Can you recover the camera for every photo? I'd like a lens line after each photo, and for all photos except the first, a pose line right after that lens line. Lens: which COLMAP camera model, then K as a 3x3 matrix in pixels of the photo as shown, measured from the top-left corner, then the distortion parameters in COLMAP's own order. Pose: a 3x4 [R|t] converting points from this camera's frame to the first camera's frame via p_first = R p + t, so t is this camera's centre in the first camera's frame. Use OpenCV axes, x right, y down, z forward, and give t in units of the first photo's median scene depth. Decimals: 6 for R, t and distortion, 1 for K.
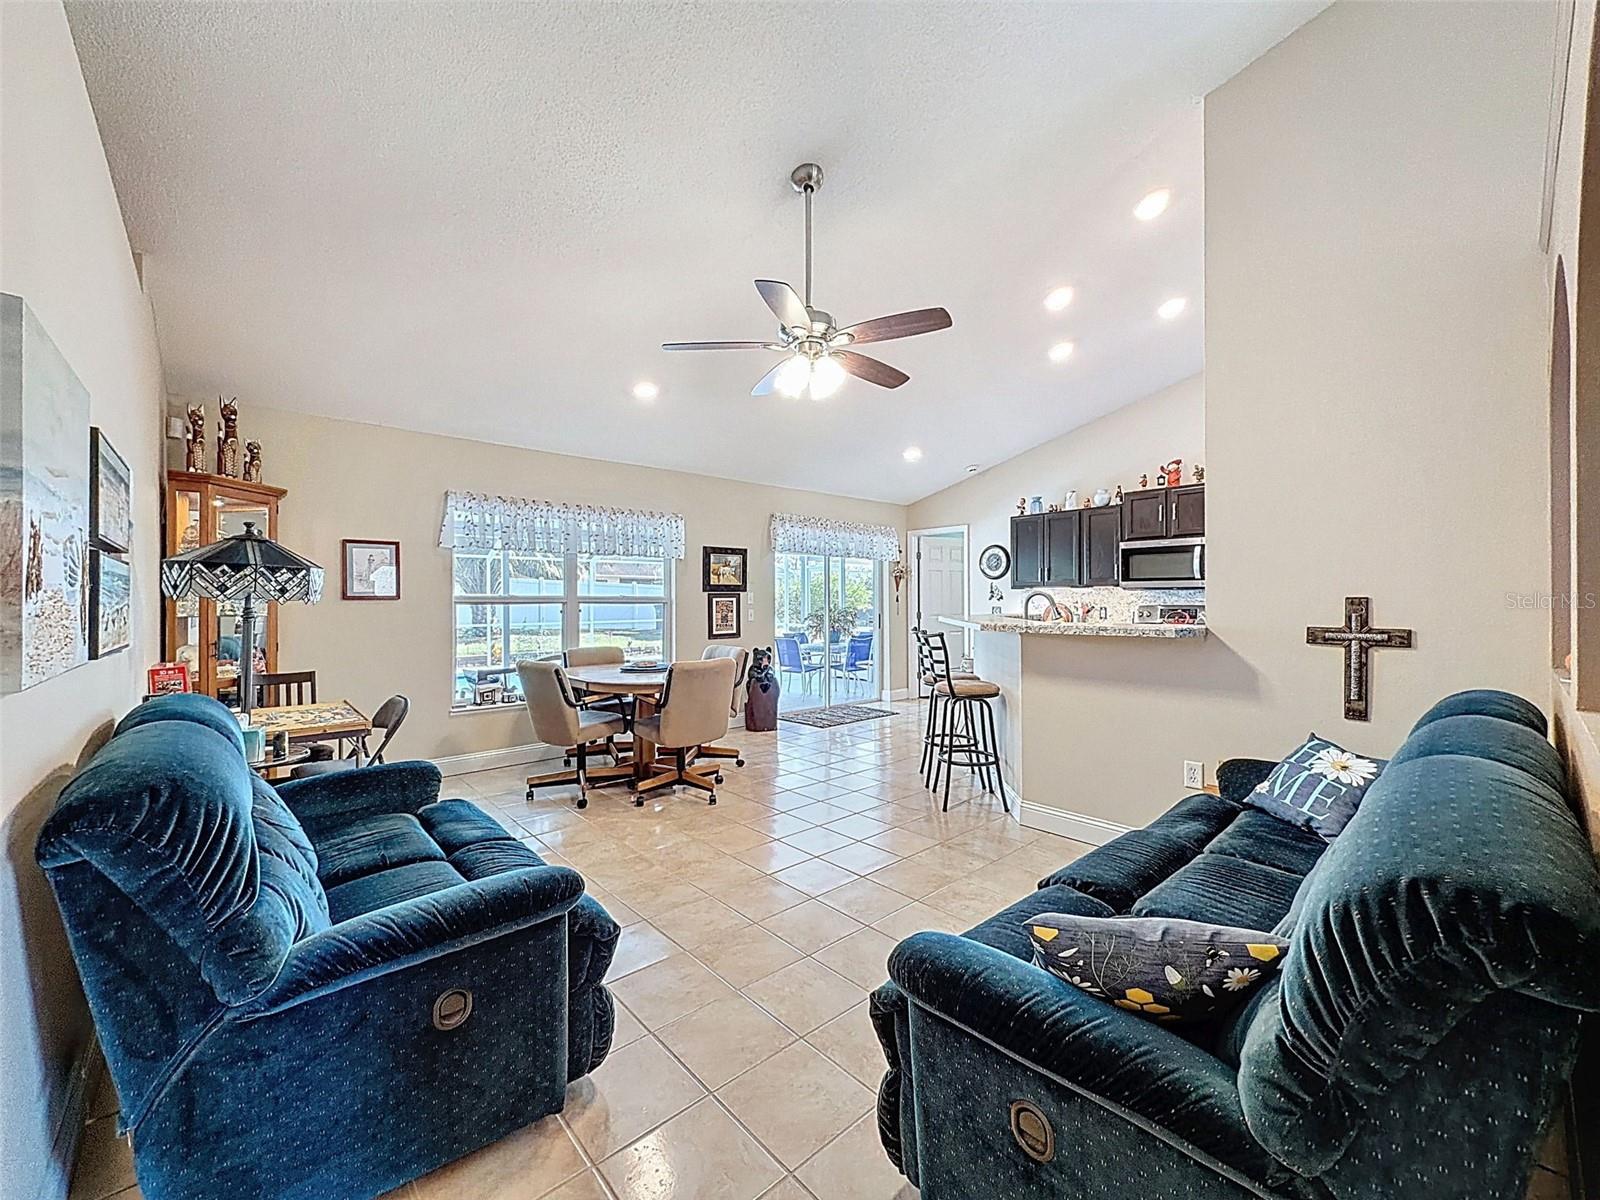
lens RADIAL K [[643.0, 0, 802.0], [0, 643.0, 596.8], [0, 0, 1]] dist [0.000041, -0.000085]
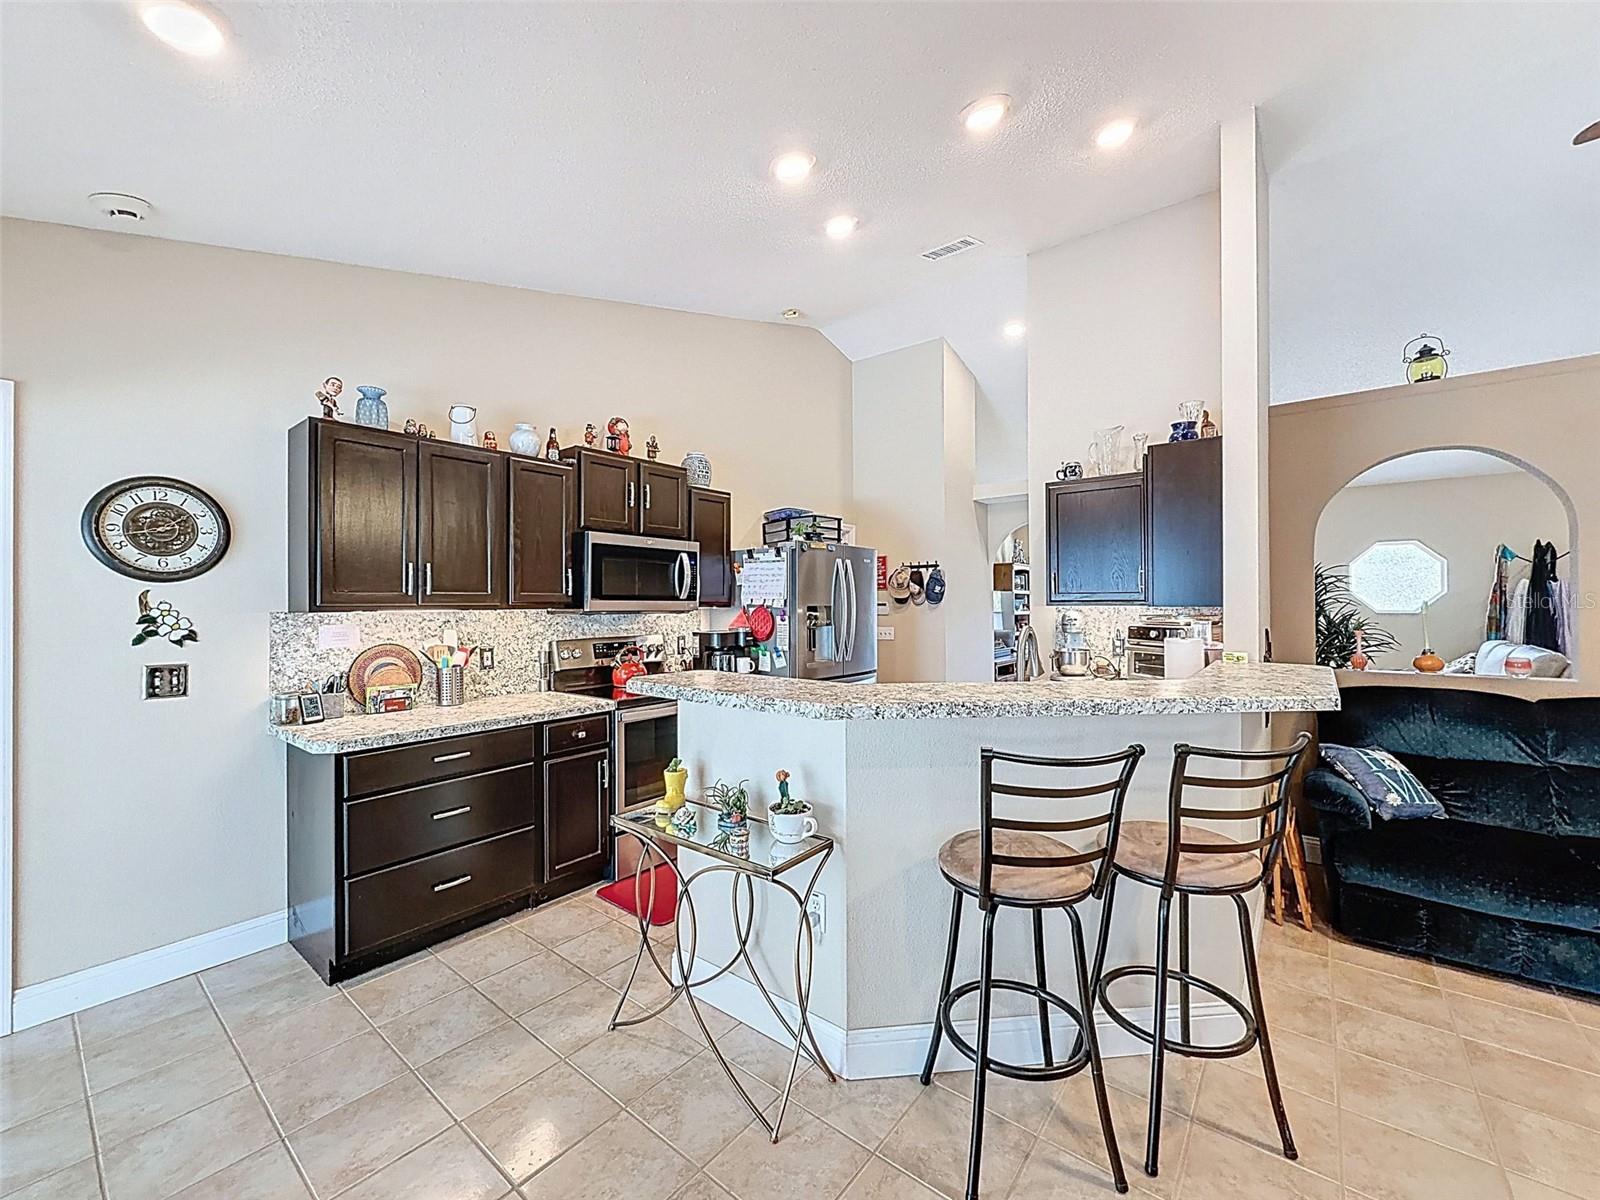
lens RADIAL K [[643.0, 0, 801.0], [0, 643.0, 601.5], [0, 0, 1]] dist [0.000041, -0.000085]
pose [[-0.158765, 0.008198, 0.987282, -0.077662], [0.001247, 0.999966, -0.008103, -0.014107], [-0.987316, -0.000055, -0.158770, 0.737292]]
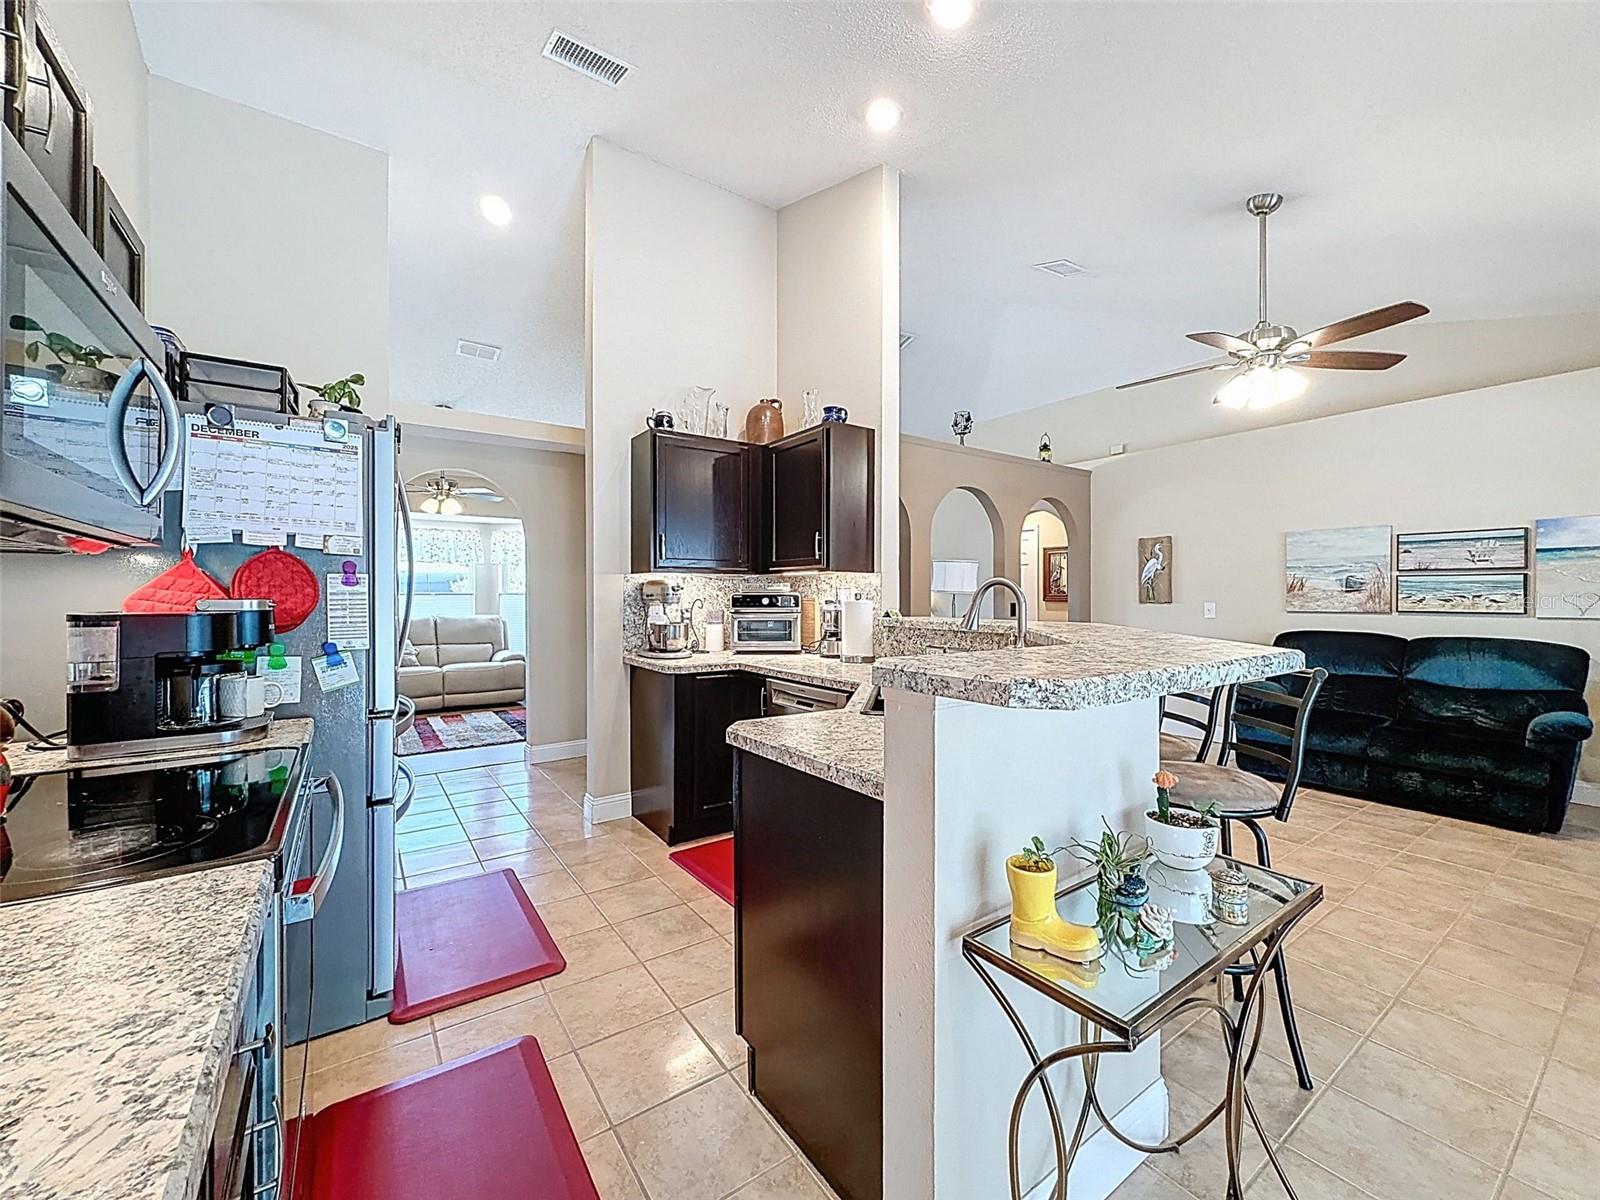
lens RADIAL K [[643.0, 0, 805.2], [0, 643.0, 602.1], [0, 0, 1]] dist [0.000041, -0.000085]
pose [[-0.993479, 0.003318, 0.113964, 0.268966], [0.004049, 0.999973, 0.006180, 0.004301], [-0.113941, 0.006601, -0.993466, 0.895951]]
